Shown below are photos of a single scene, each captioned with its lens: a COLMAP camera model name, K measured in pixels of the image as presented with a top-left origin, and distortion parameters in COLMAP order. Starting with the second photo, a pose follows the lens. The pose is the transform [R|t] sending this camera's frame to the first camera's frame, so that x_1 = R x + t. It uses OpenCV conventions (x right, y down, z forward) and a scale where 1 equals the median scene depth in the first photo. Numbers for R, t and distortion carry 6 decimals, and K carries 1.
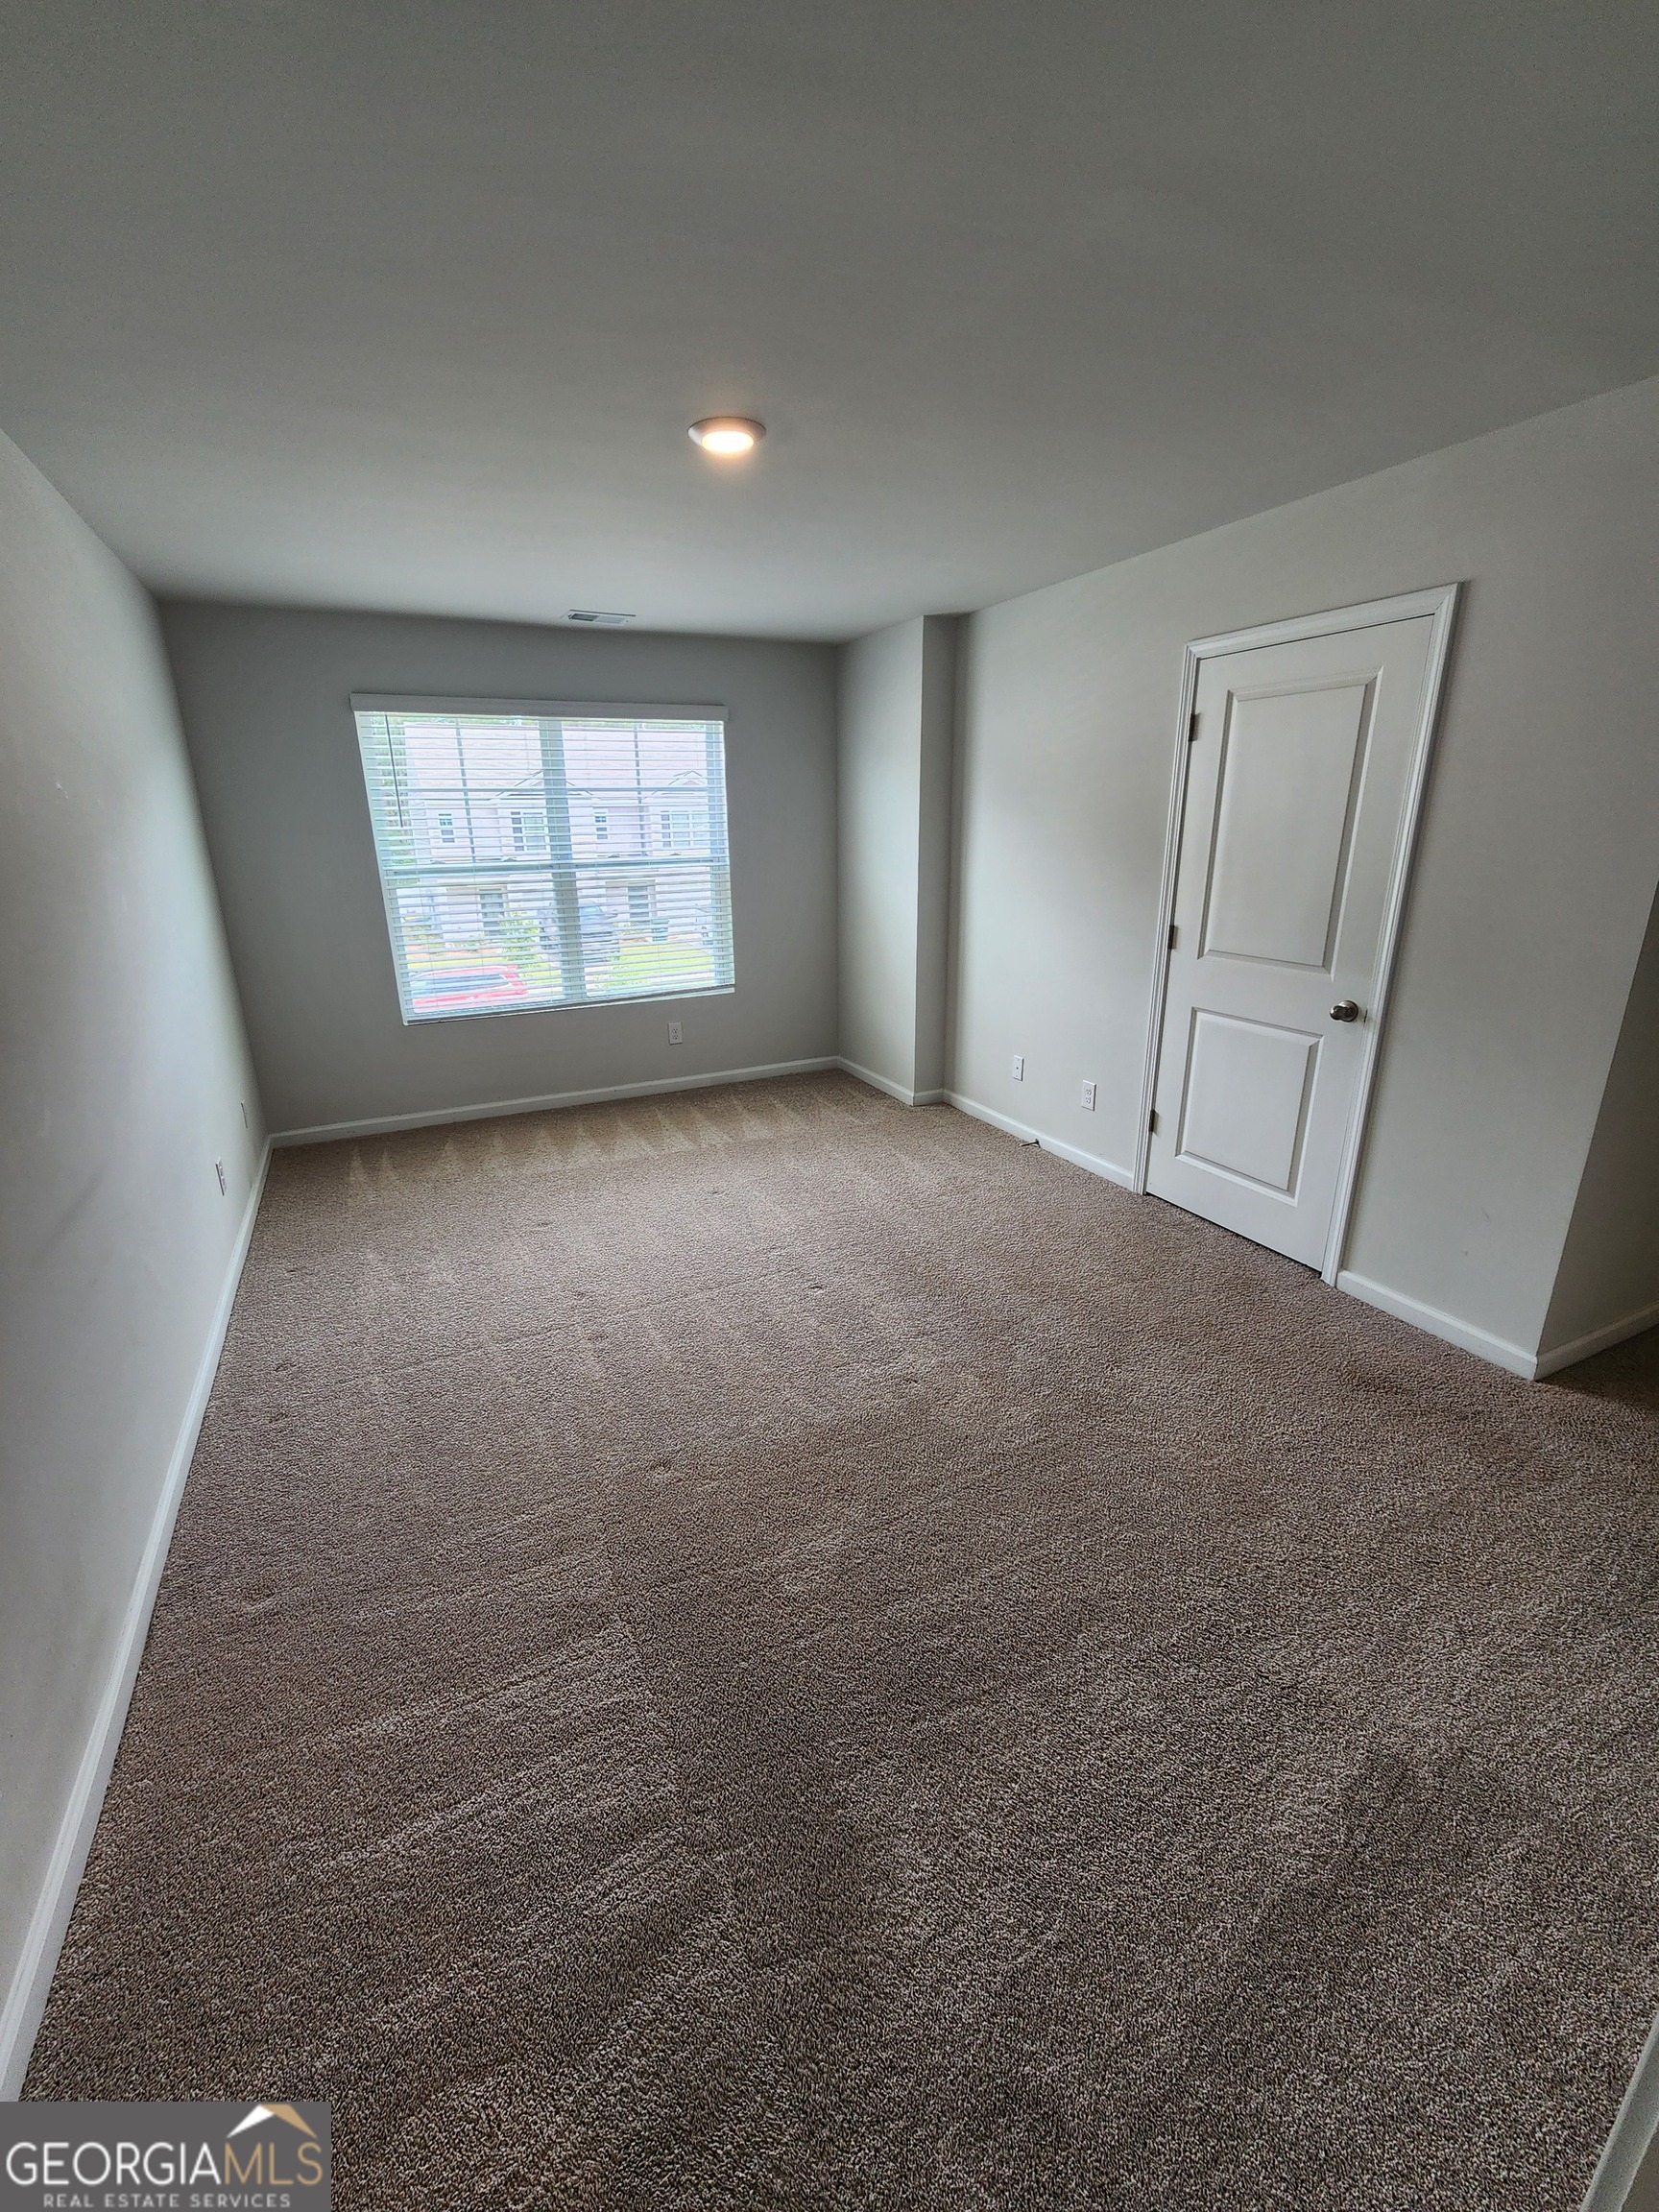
lens RADIAL K [[904.2, 0, 814.2], [0, 904.2, 1101.9], [0, 0, 1]] dist [-0.004186, 0.001212]
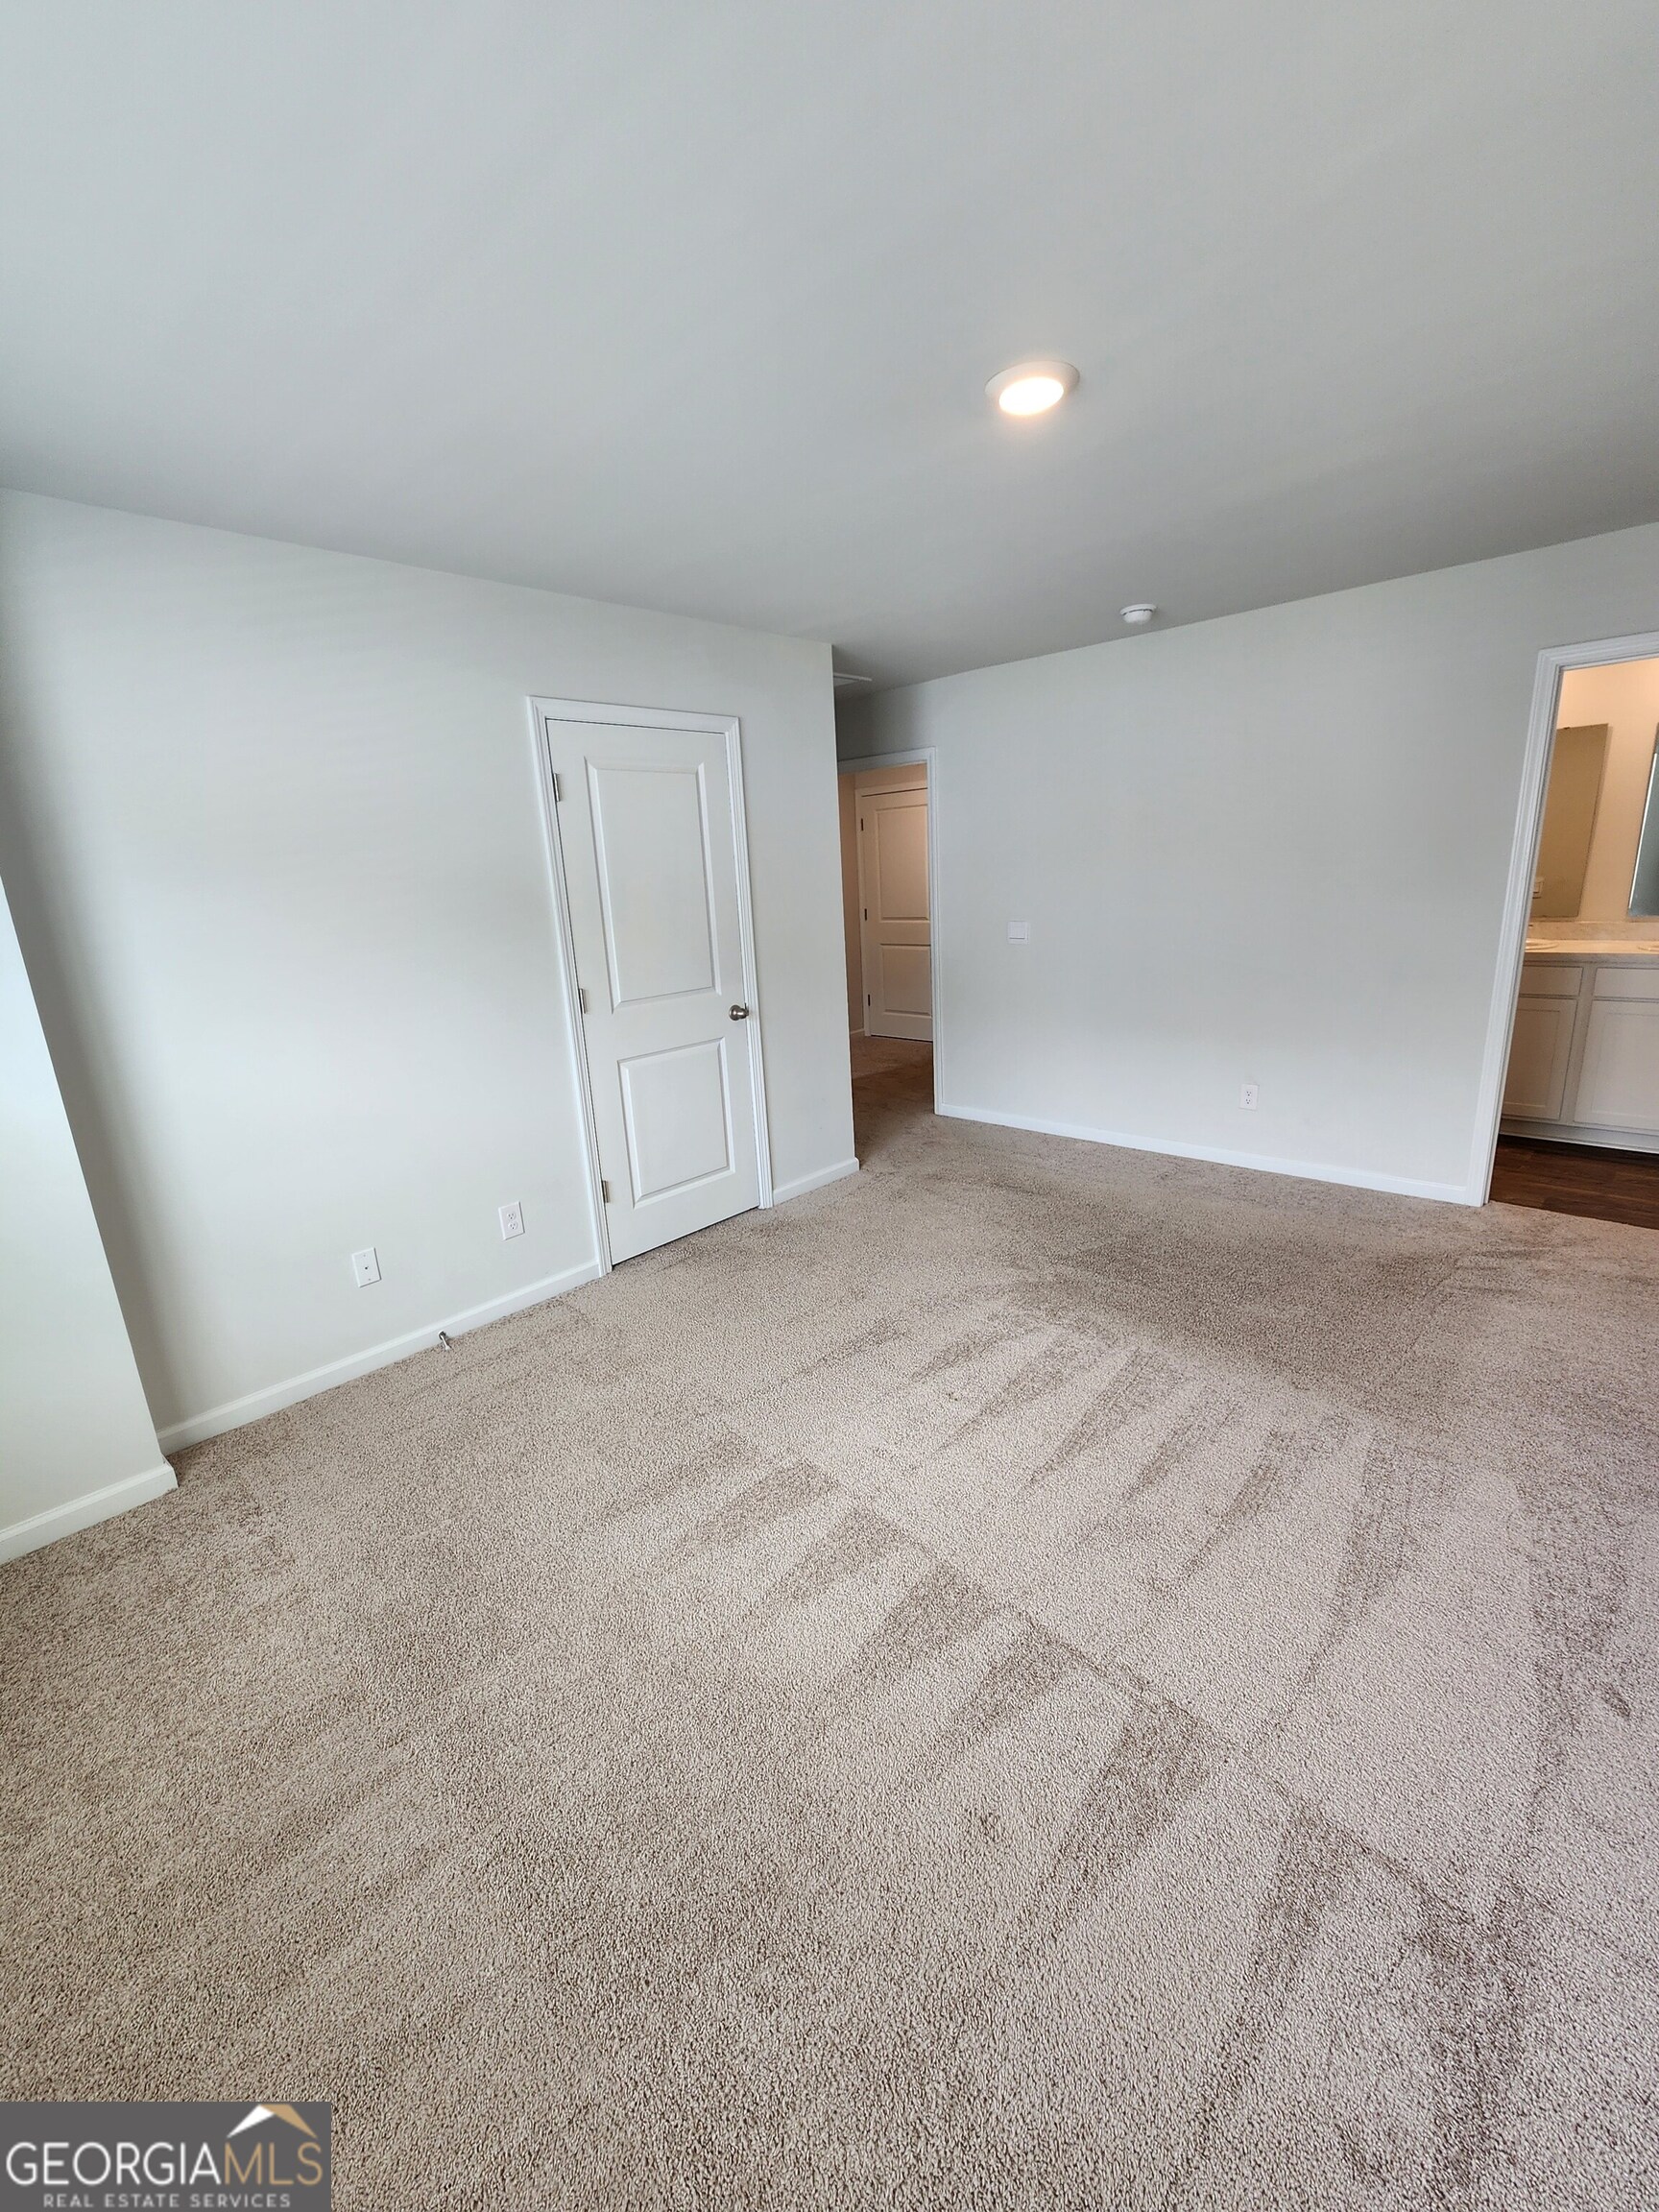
lens RADIAL K [[904.2, 0, 832.0], [0, 904.2, 1109.8], [0, 0, 1]] dist [-0.004186, 0.001212]
pose [[-0.354639, -0.206604, 0.911892, -0.486001], [0.340269, 0.879888, 0.331685, -0.249812], [-0.870890, 0.427916, -0.241741, 0.849495]]
